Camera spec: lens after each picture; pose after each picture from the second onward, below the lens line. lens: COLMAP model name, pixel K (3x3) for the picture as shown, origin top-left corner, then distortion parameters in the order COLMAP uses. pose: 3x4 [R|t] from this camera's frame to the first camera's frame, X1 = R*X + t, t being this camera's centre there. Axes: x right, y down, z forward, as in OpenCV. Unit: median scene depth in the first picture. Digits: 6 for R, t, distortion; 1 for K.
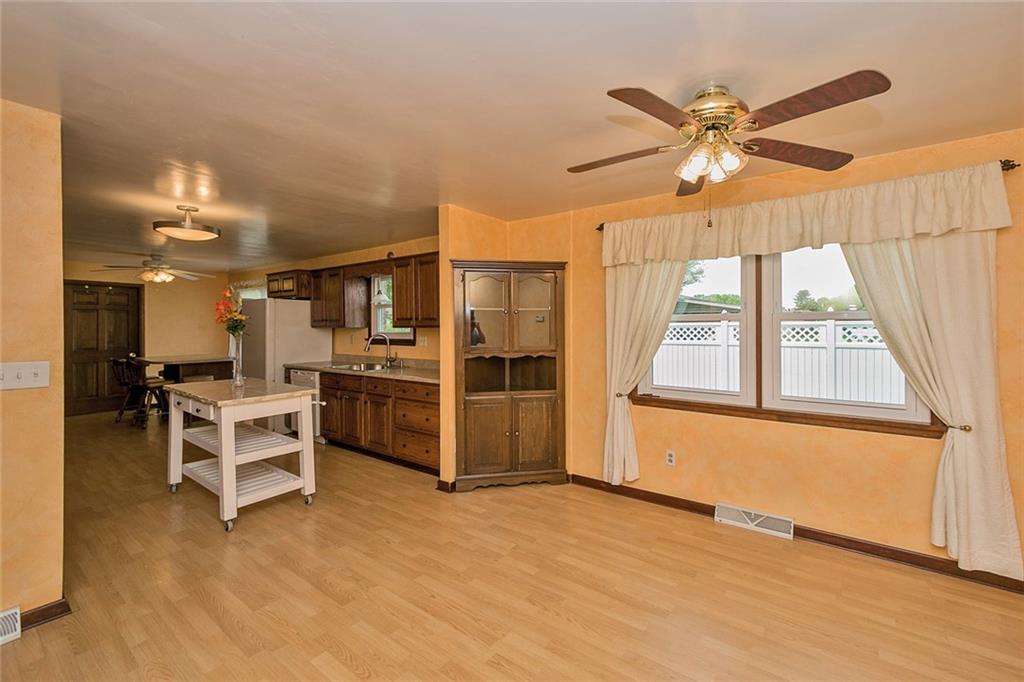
lens RADIAL K [[416.4, 0, 564.1], [0, 416.4, 331.7], [0, 0, 1]] dist [0.000076, 0.000021]
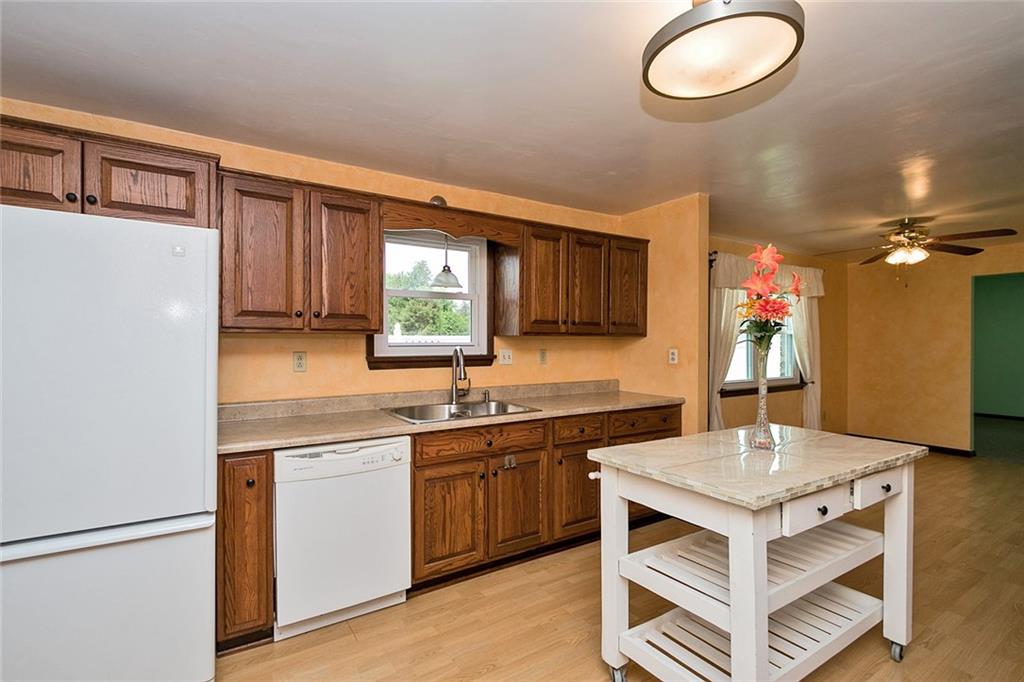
lens RADIAL K [[447.0, 0, 511.9], [0, 447.0, 347.0], [0, 0, 1]] dist [-0.003172, -0.001041]
pose [[0.419553, -0.005309, 0.907715, -1.468202], [0.014912, 0.999888, -0.001044, 0.012059], [-0.907608, 0.013974, 0.419586, 1.097048]]
